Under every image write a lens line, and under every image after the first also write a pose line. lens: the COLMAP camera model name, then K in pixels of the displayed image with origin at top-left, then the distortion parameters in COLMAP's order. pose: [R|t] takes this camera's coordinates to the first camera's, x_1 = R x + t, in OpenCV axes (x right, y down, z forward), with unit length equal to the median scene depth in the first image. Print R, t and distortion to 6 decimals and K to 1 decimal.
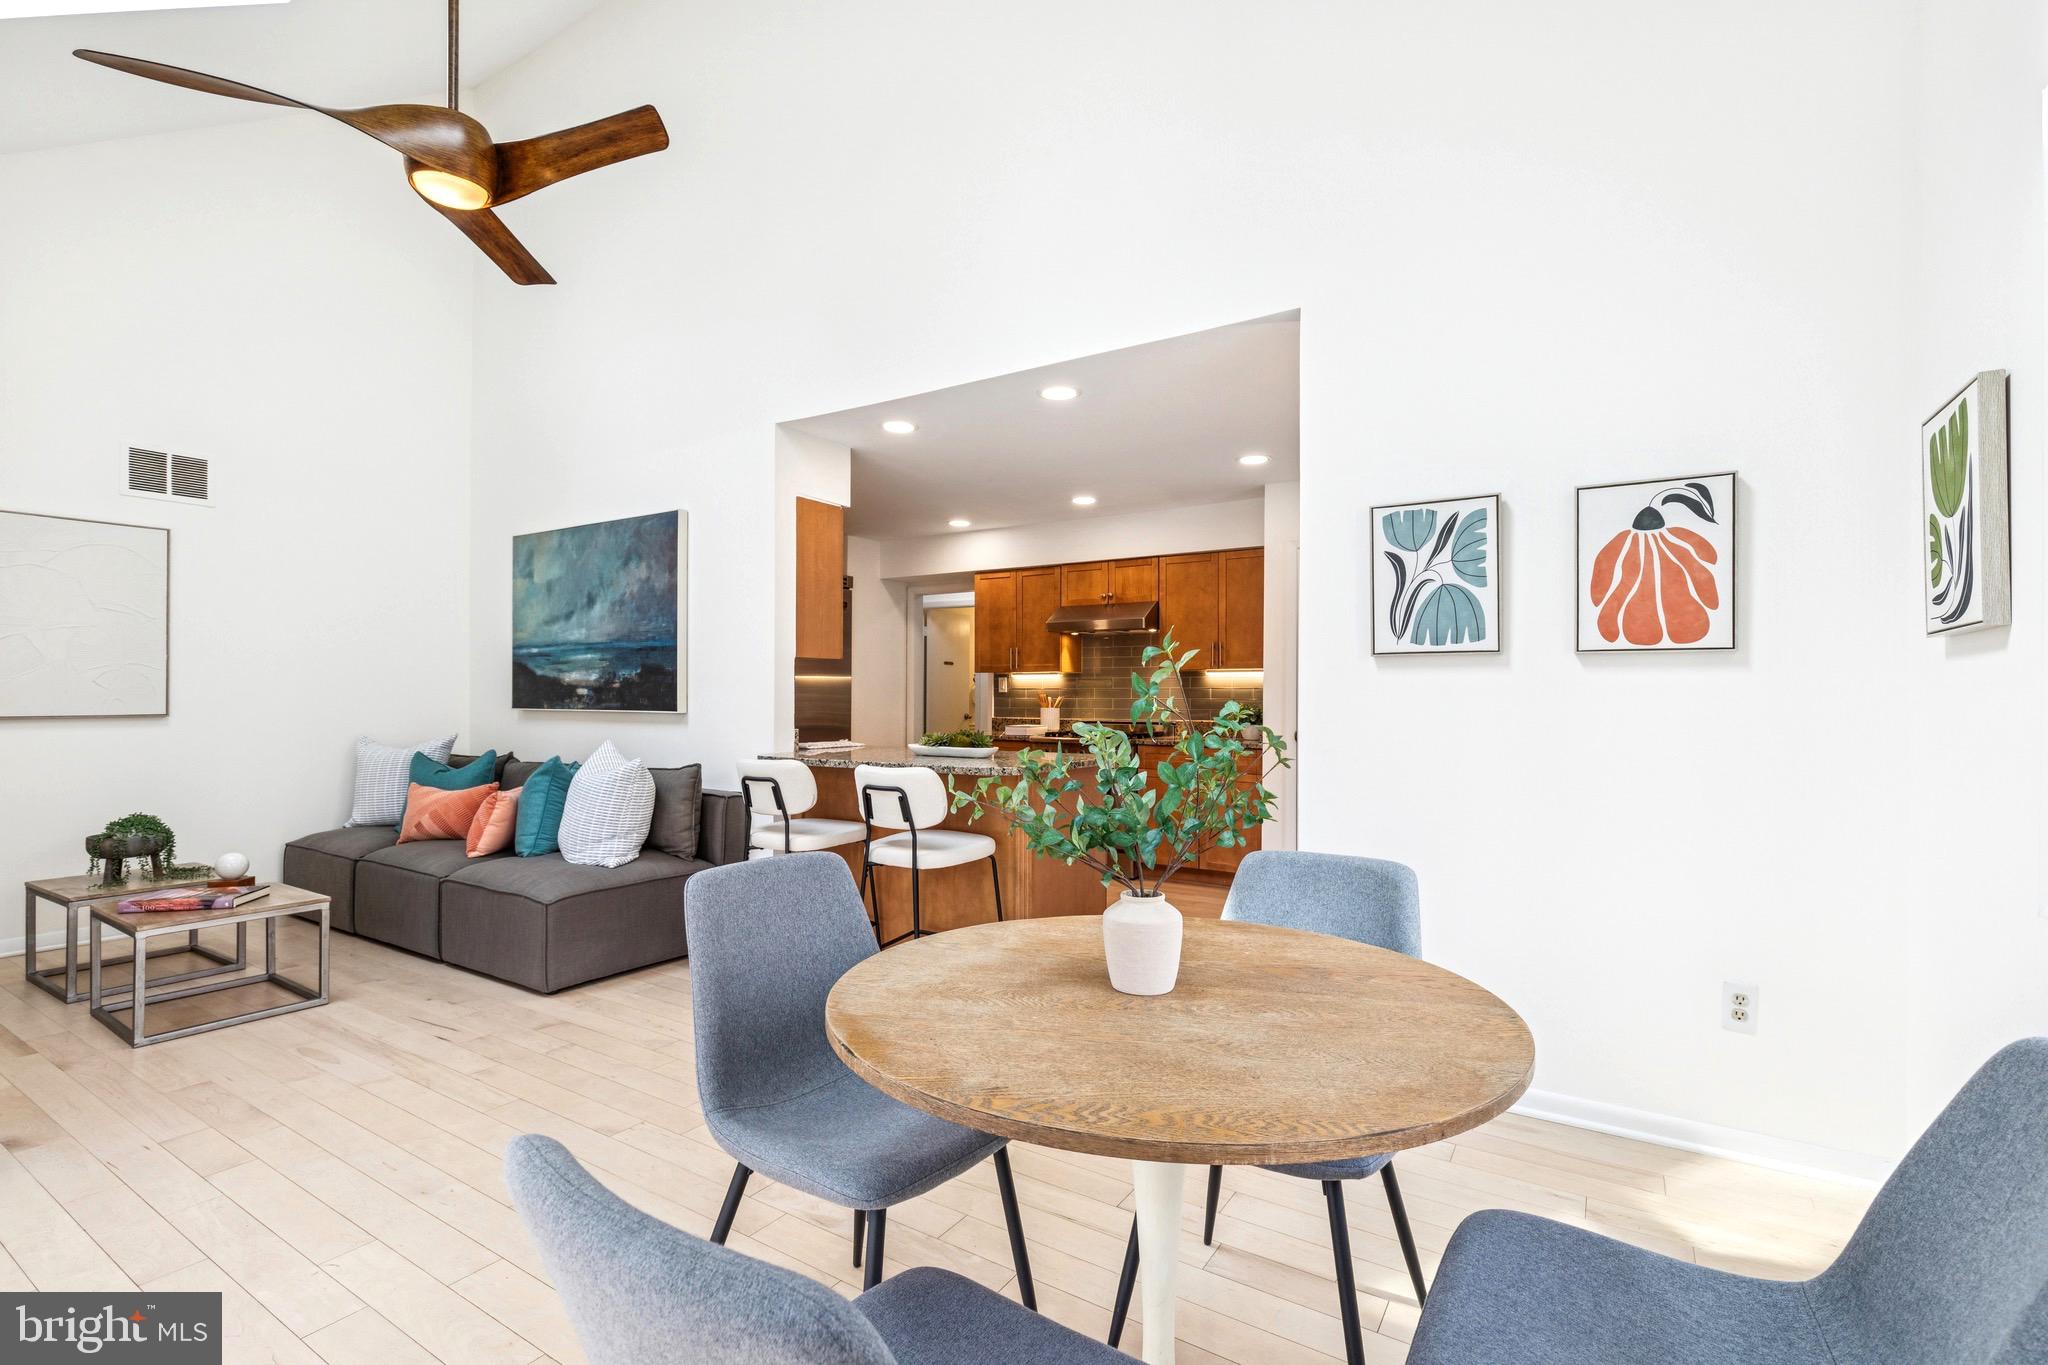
lens RADIAL K [[922.0, 0, 1027.8], [0, 922.0, 688.9], [0, 0, 1]] dist [0.005311, -0.002261]
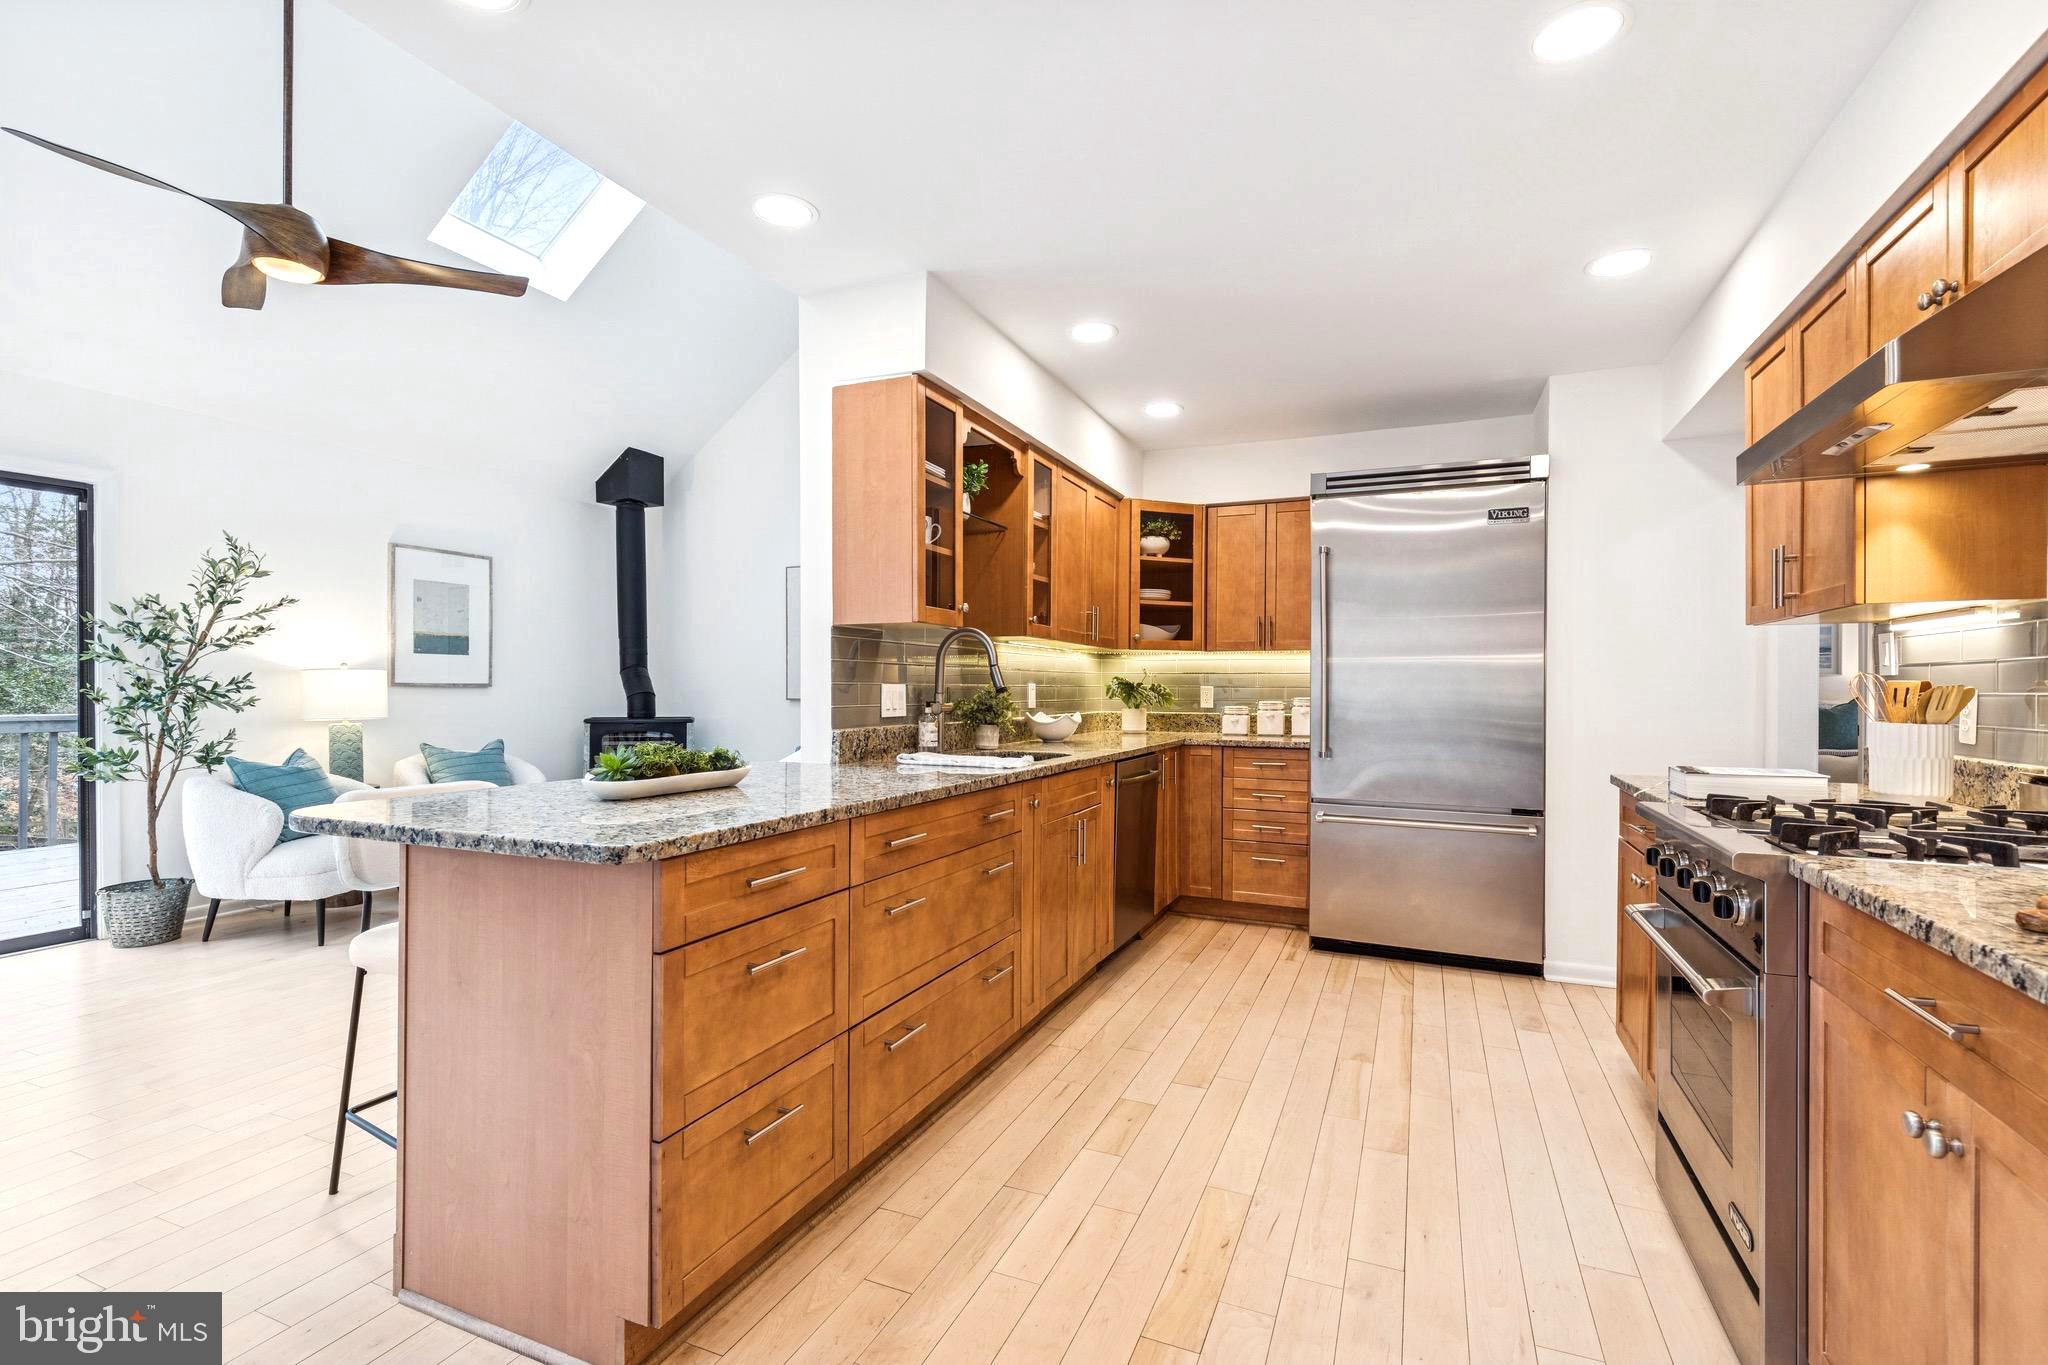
lens RADIAL K [[922.0, 0, 1031.5], [0, 922.0, 687.0], [0, 0, 1]] dist [0.005311, -0.002261]
pose [[0.169943, -0.002637, -0.985450, 0.443557], [0.003157, 0.999993, -0.002131, 0.014499], [0.985449, -0.002749, 0.169950, 1.021798]]
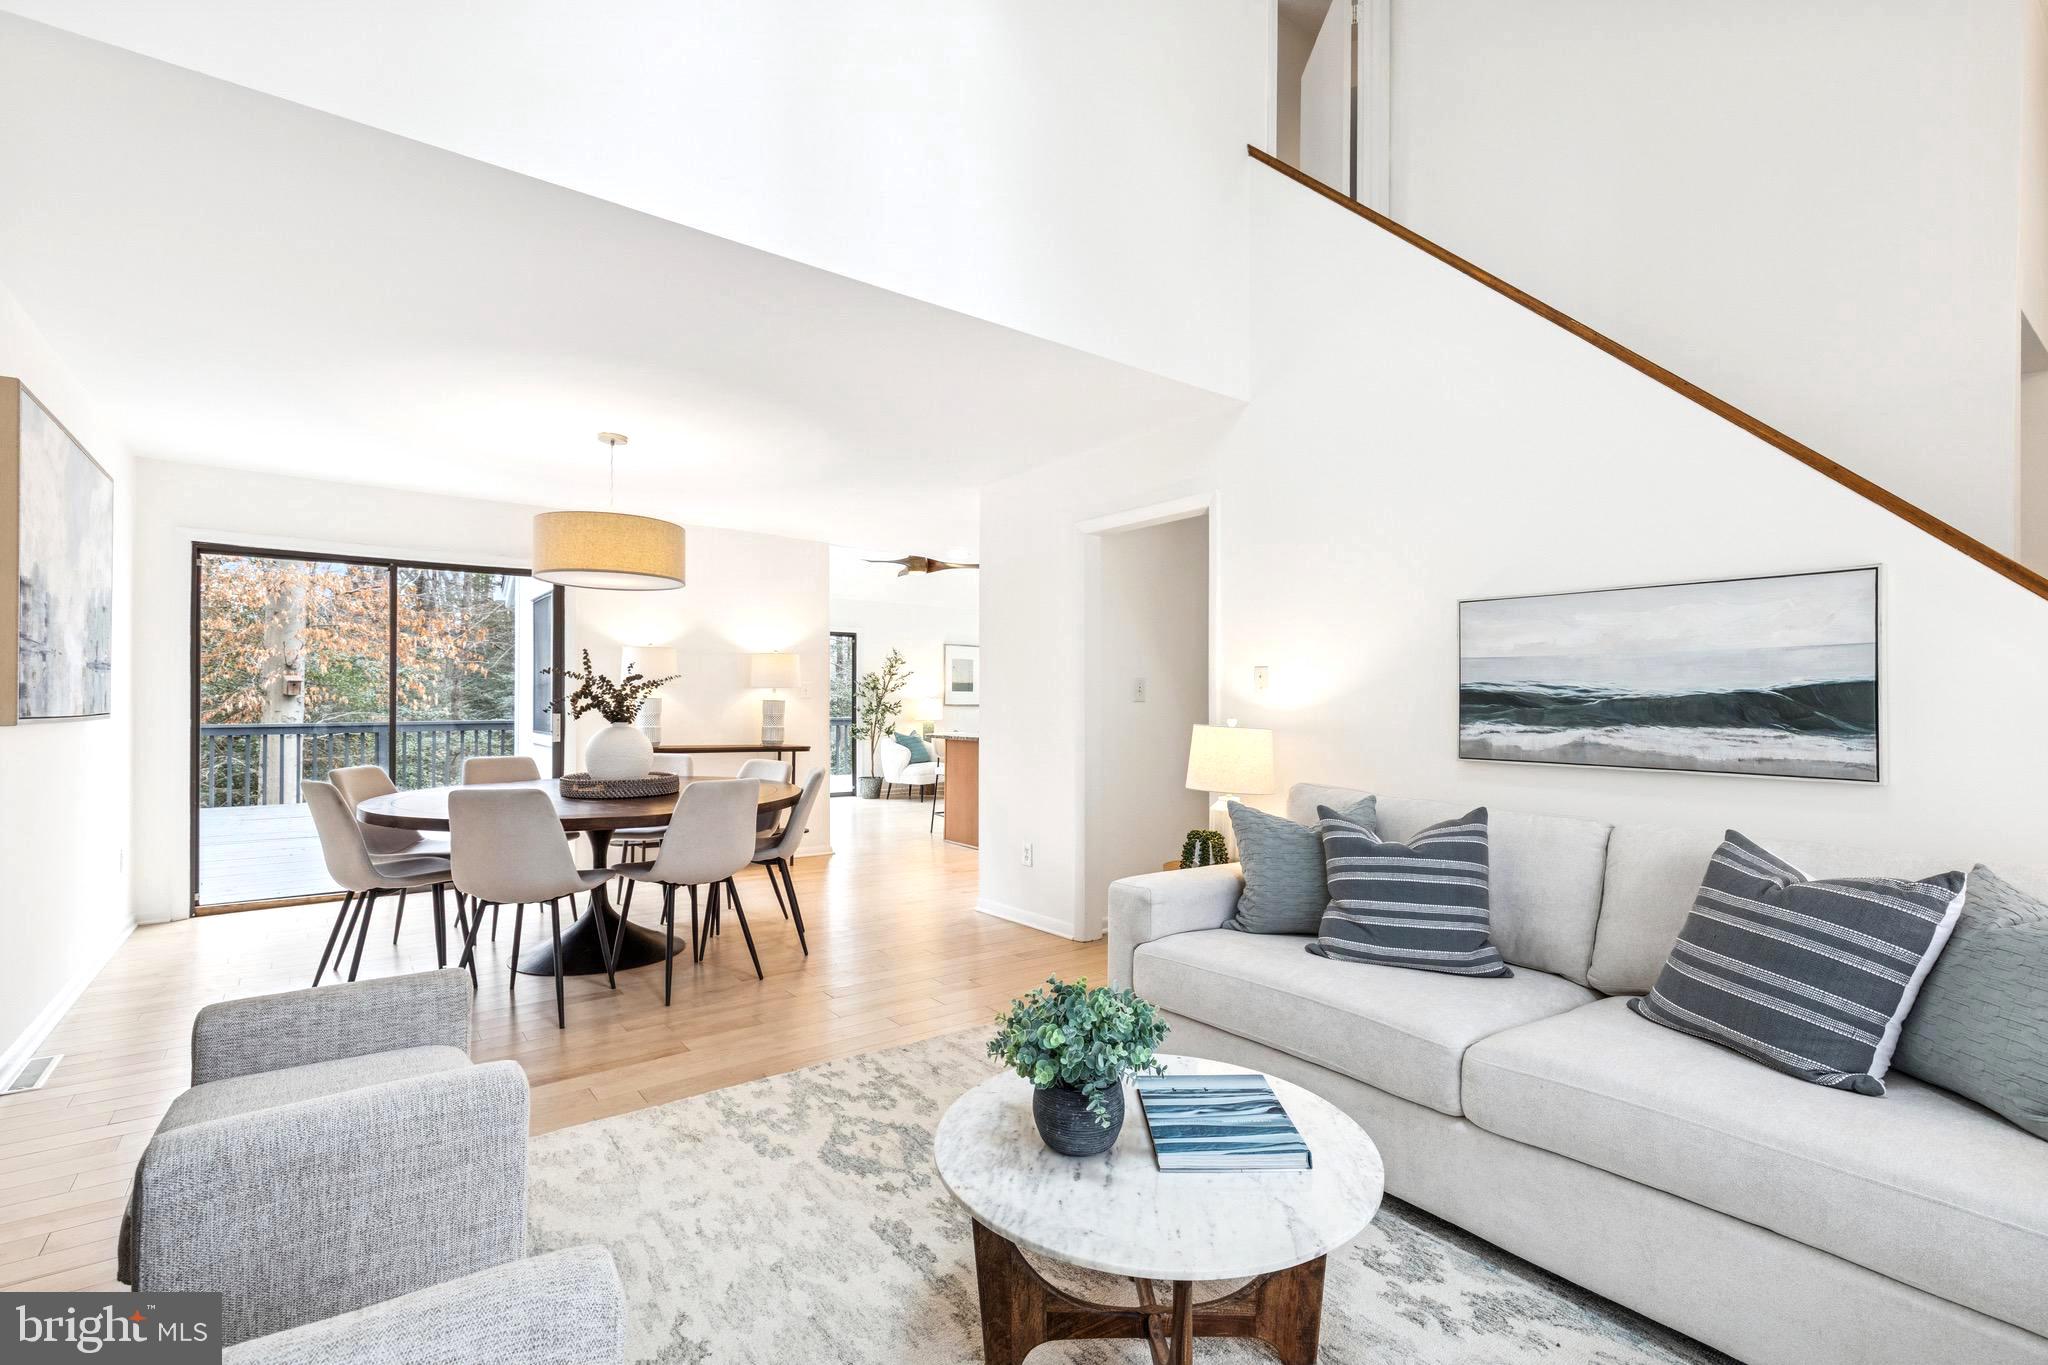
lens RADIAL K [[922.0, 0, 1036.7], [0, 922.0, 693.7], [0, 0, 1]] dist [0.005311, -0.002261]
pose [[-0.329868, -0.016843, -0.943877, 1.652566], [-0.002093, 0.999851, -0.017111, 0.018973], [0.944025, -0.003669, -0.329854, 1.587451]]
